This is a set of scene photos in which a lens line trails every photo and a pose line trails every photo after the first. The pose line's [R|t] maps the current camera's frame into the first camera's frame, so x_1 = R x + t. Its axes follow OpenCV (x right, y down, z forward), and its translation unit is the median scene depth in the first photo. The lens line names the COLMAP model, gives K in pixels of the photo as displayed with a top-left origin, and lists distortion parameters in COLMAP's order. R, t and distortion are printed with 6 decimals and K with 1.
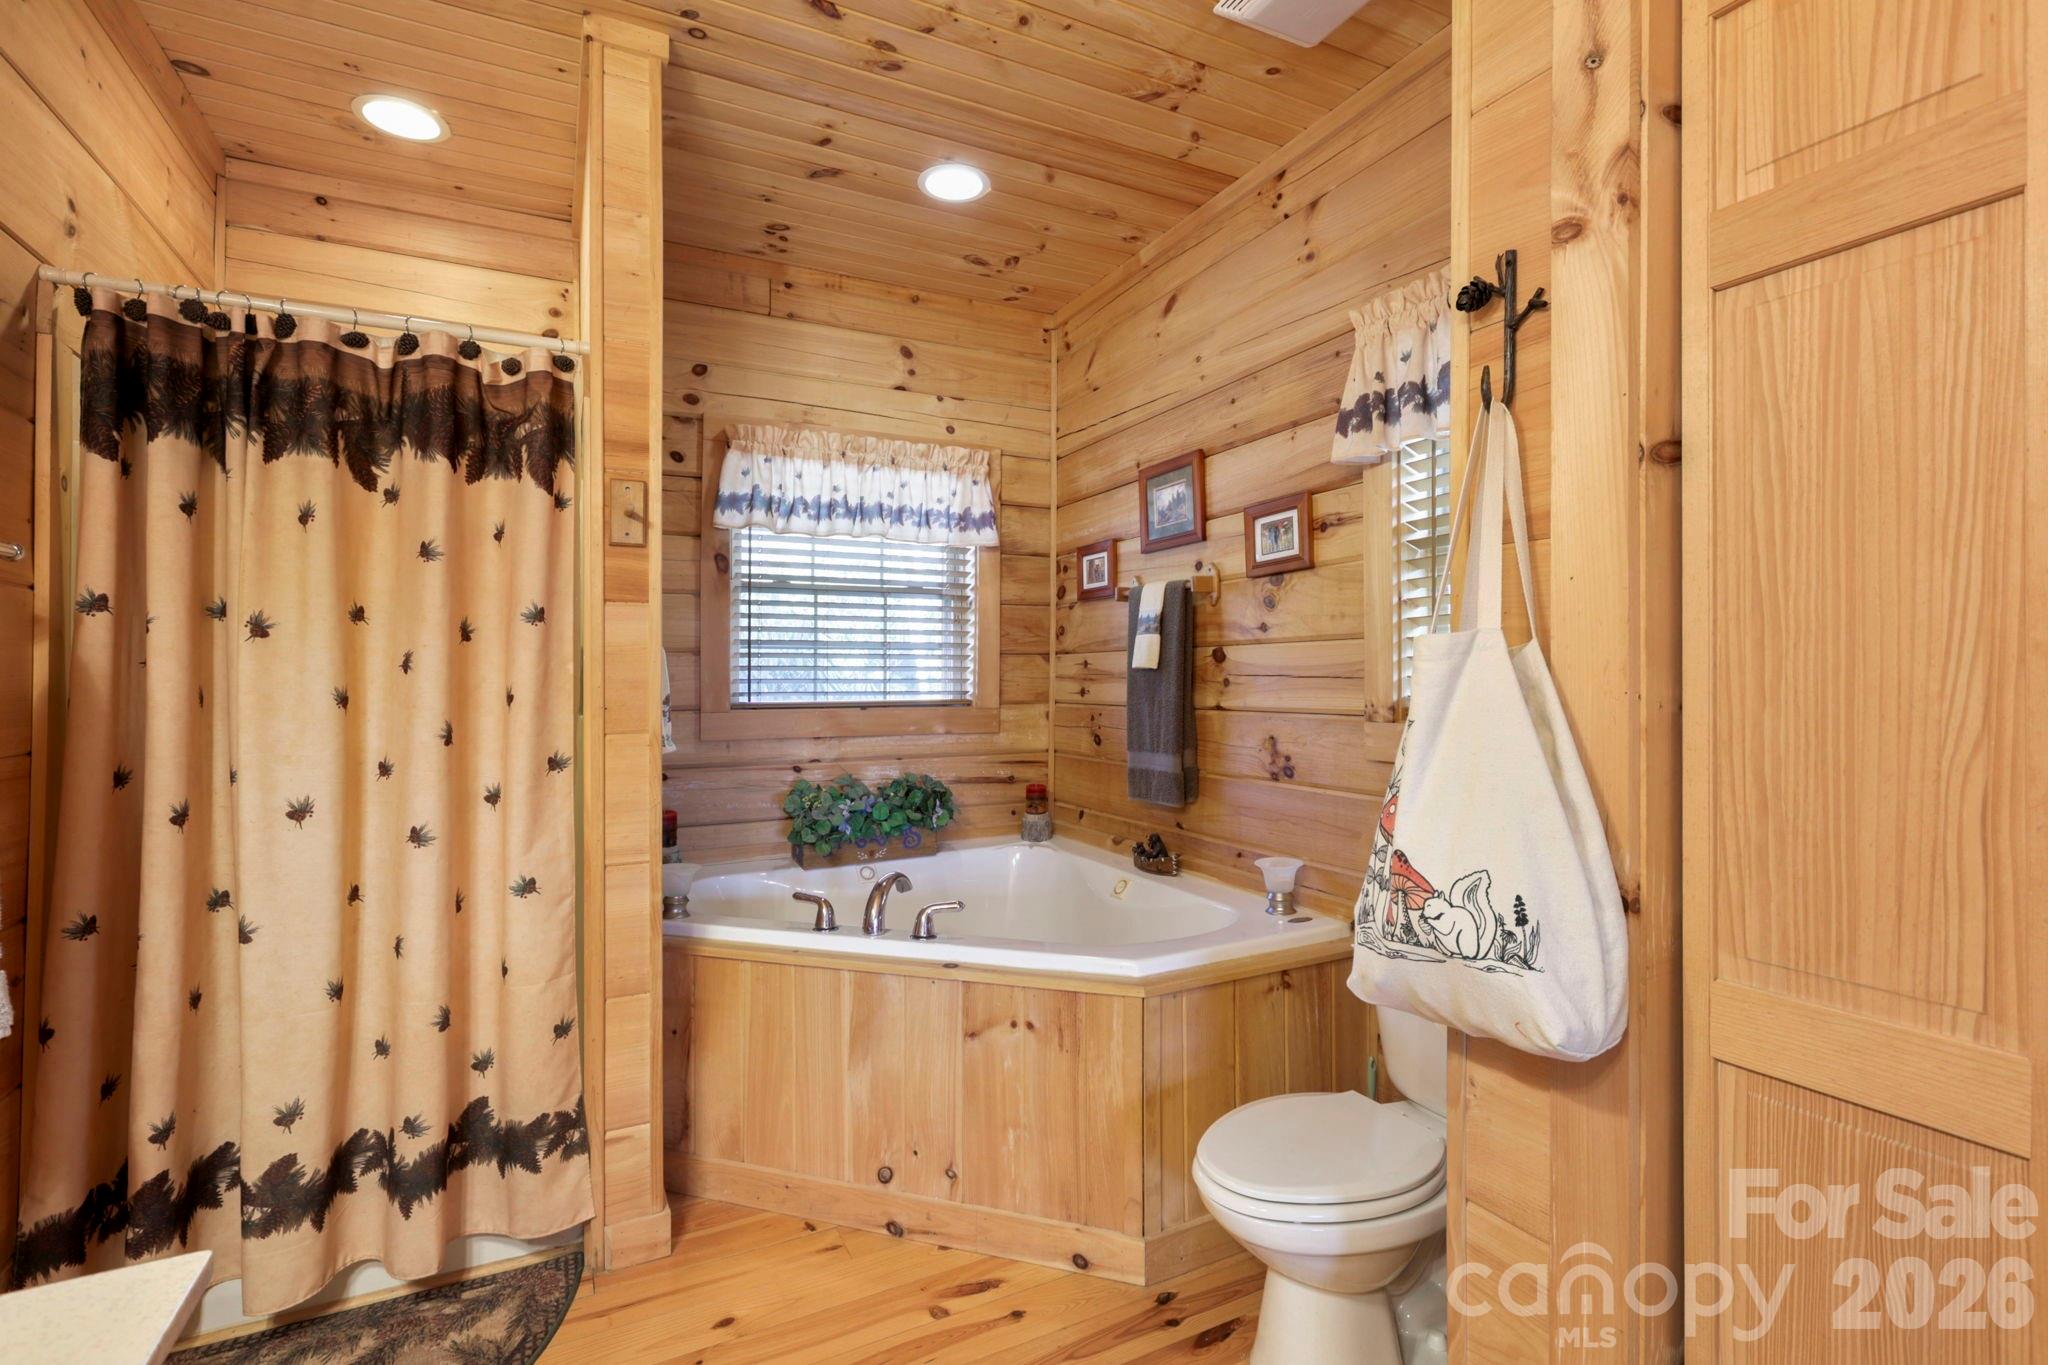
lens RADIAL K [[946.9, 0, 1028.7], [0, 946.9, 678.0], [0, 0, 1]] dist [0.002291, -0.001076]
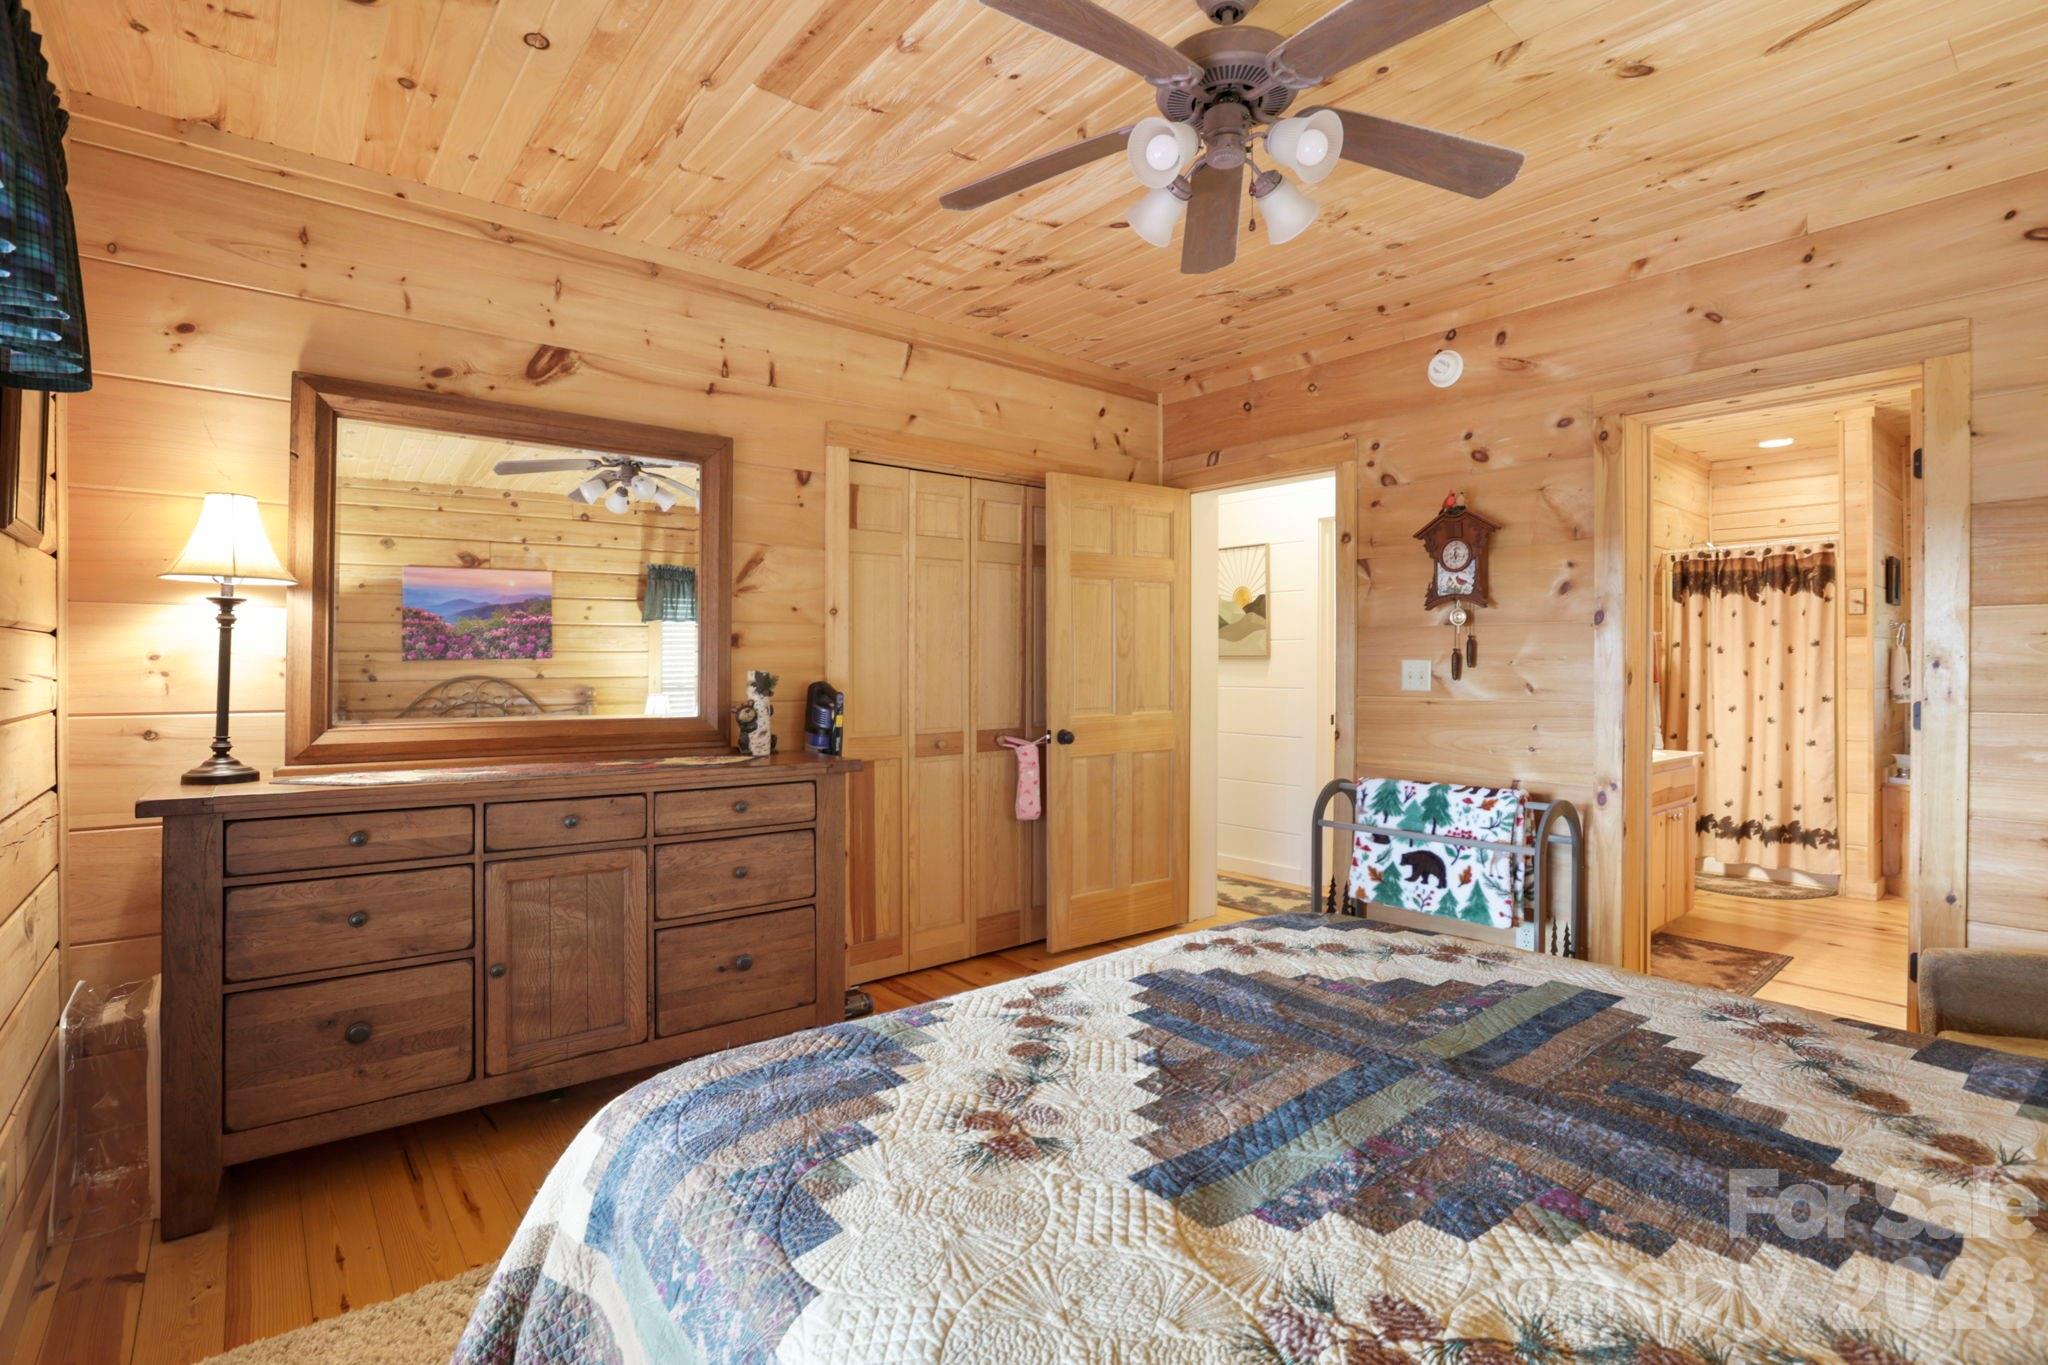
lens RADIAL K [[953.9, 0, 1032.6], [0, 953.9, 650.3], [0, 0, 1]] dist [-0.015276, 0.000389]
pose [[0.216284, -0.010027, -0.976279, 1.299515], [-0.003095, 0.999935, -0.010955, -0.008134], [0.976326, 0.005391, 0.216239, -1.409049]]
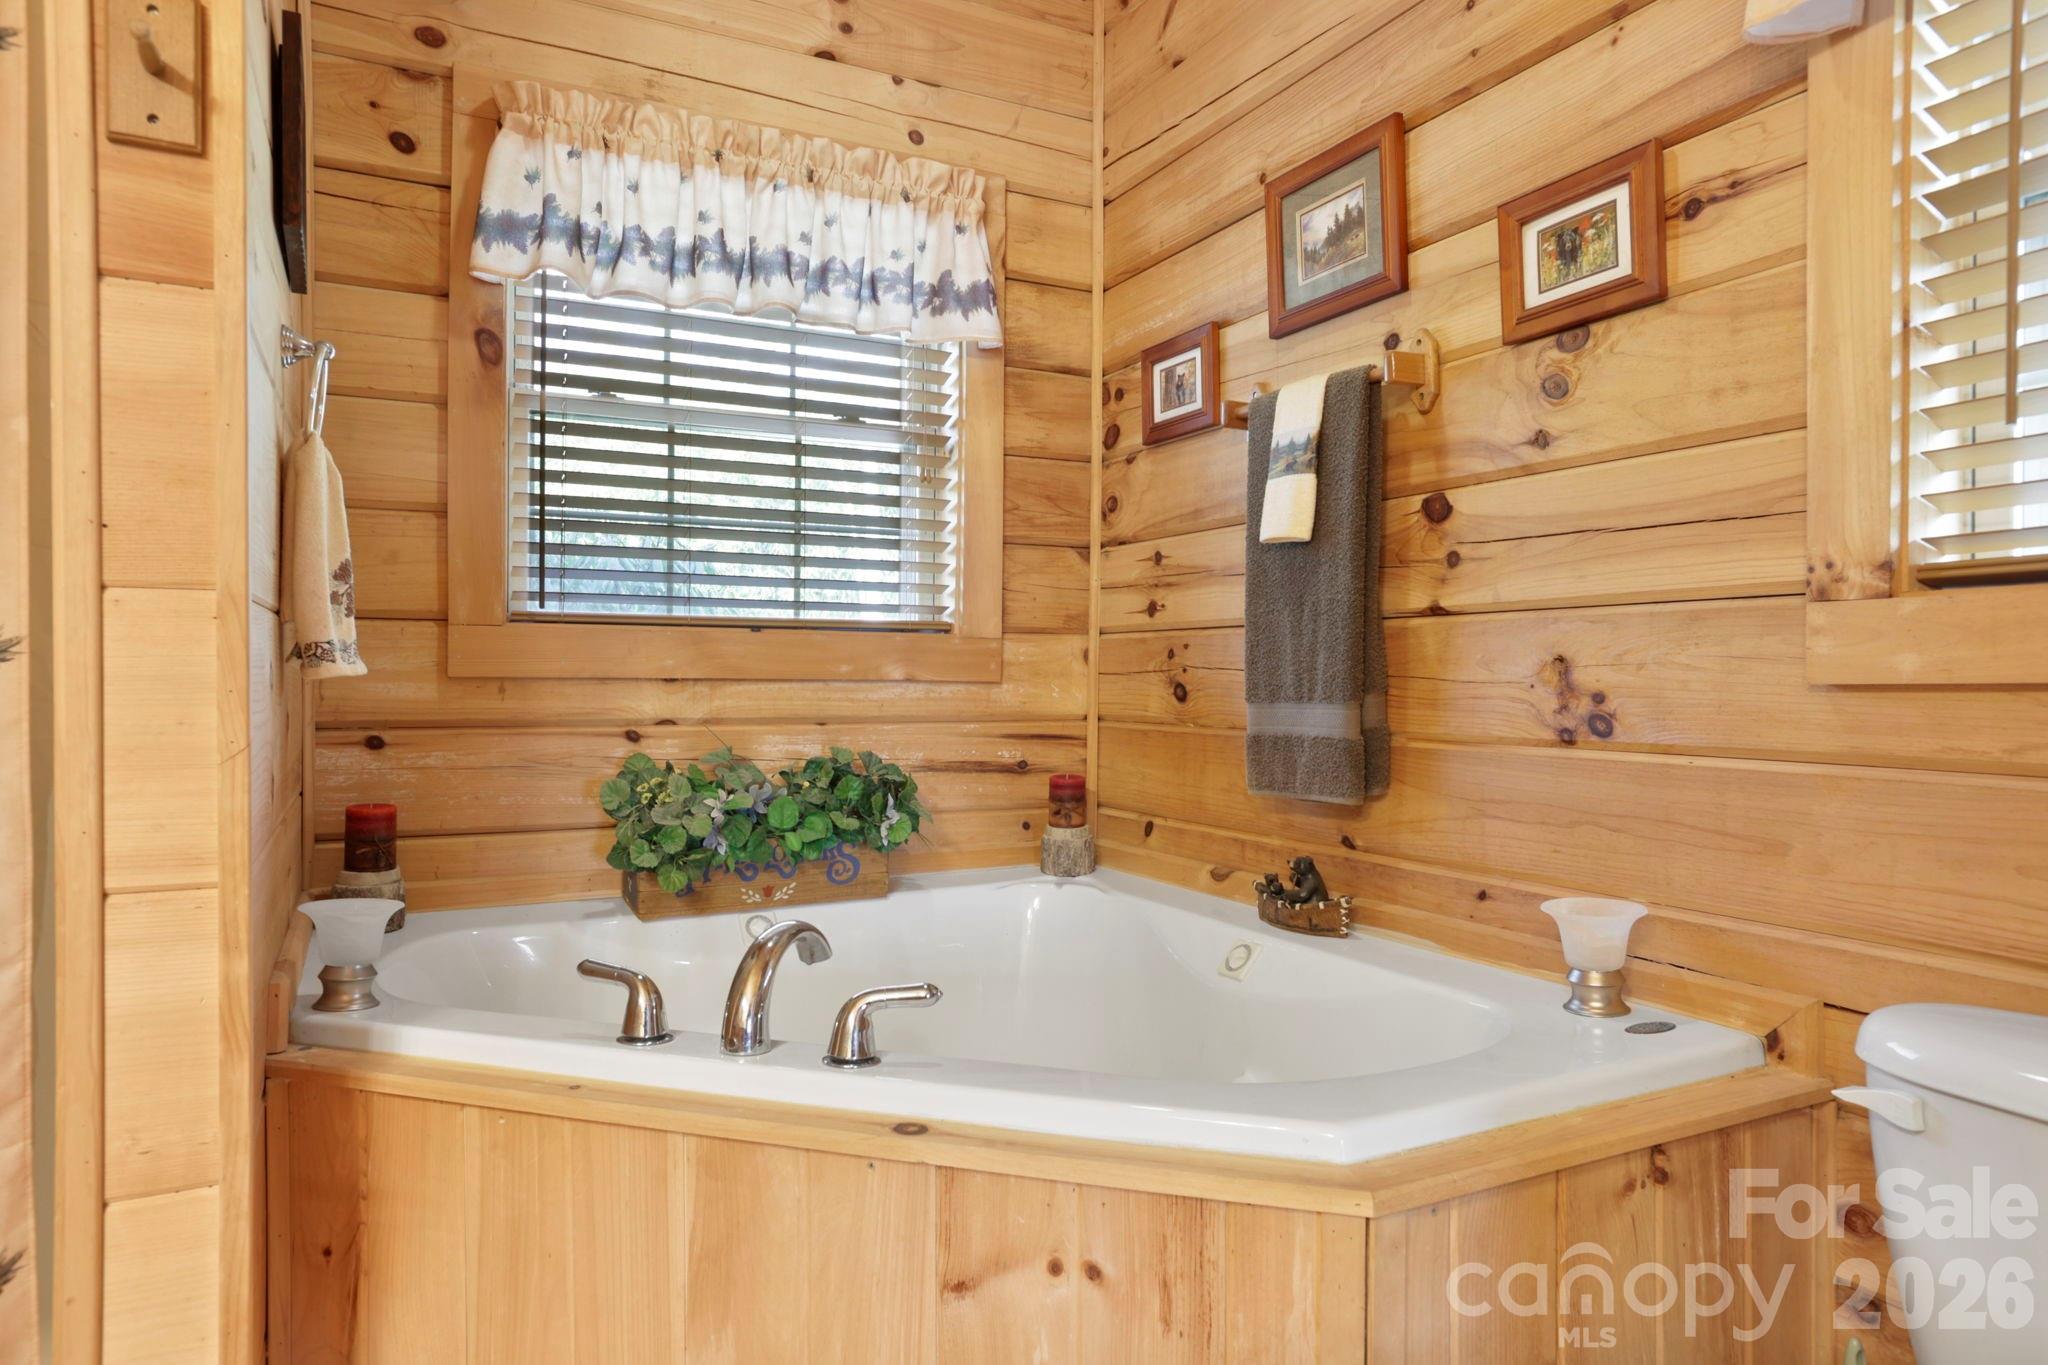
lens RADIAL K [[1269.6, 0, 984.2], [0, 1269.6, 699.3], [0, 0, 1]] dist [-0.037128, 0.054505]
pose [[0.999534, 0.003139, -0.030364, -0.027085], [-0.002730, 0.999905, 0.013502, 0.084473], [0.030403, -0.013413, 0.999448, 0.366013]]
